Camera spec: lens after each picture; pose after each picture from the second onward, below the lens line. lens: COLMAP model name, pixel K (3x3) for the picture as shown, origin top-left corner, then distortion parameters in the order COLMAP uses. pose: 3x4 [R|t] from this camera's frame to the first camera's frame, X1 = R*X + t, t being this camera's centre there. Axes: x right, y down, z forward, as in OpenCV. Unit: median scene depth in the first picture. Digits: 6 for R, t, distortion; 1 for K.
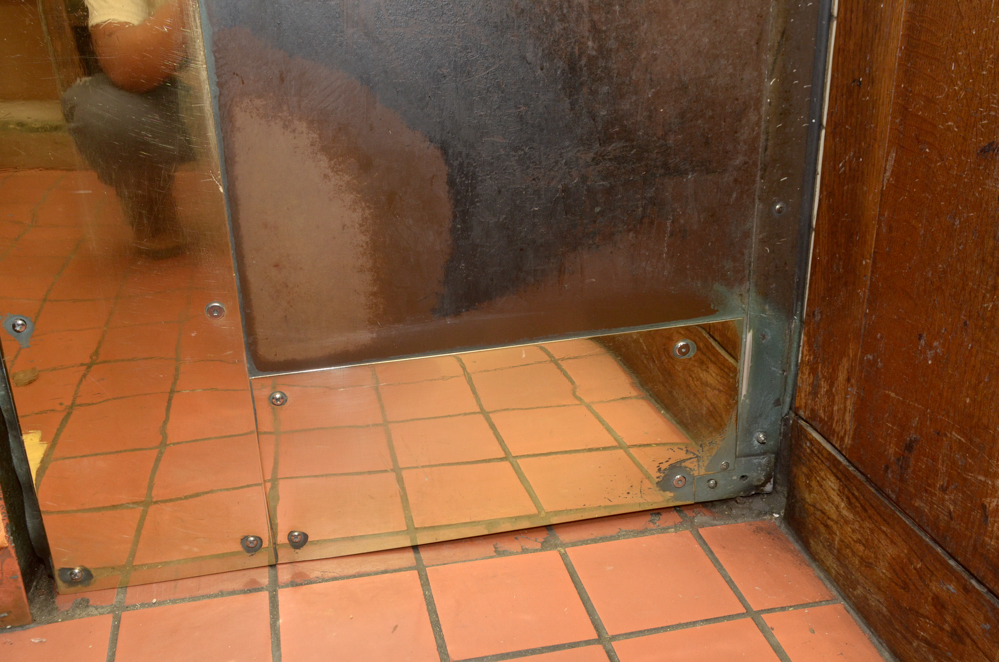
lens RADIAL K [[1014.9, 0, 499.5], [0, 1014.9, 331.0], [0, 0, 1]] dist [-0.042006, 0.000721]
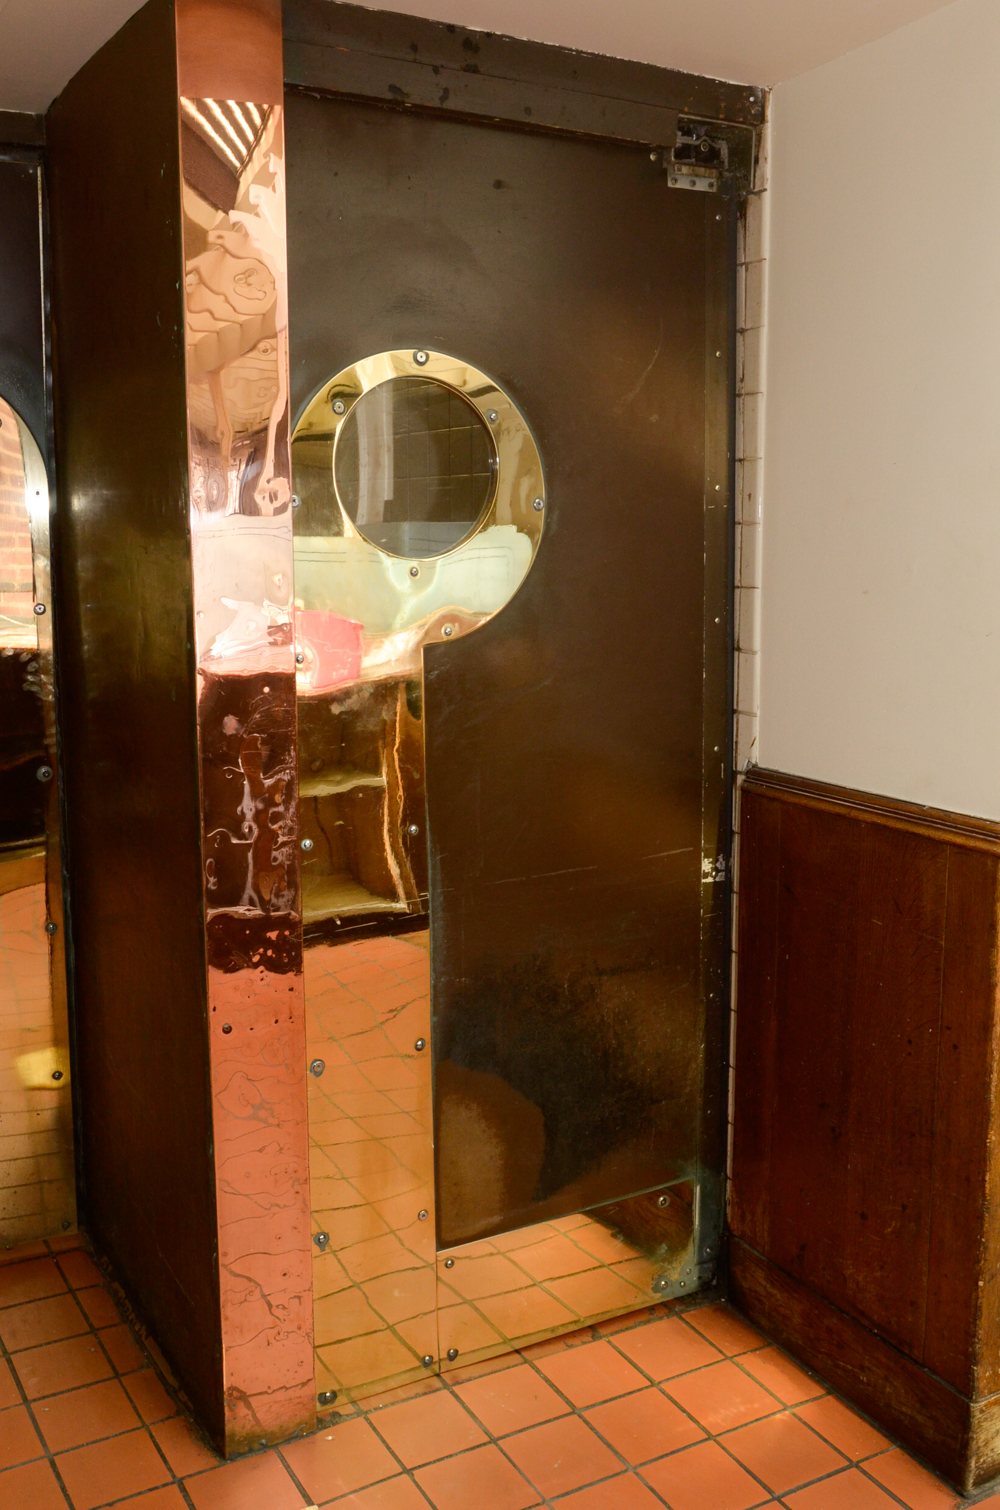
lens RADIAL K [[1489.2, 0, 500.0], [0, 1489.2, 755.0], [0, 0, 1]] dist [-0.017327, -0.000338]
pose [[0.962058, -0.034787, 0.270618, -0.759525], [0.092706, 0.974508, -0.204305, -0.238013], [-0.256613, 0.221641, 0.940758, -1.484473]]
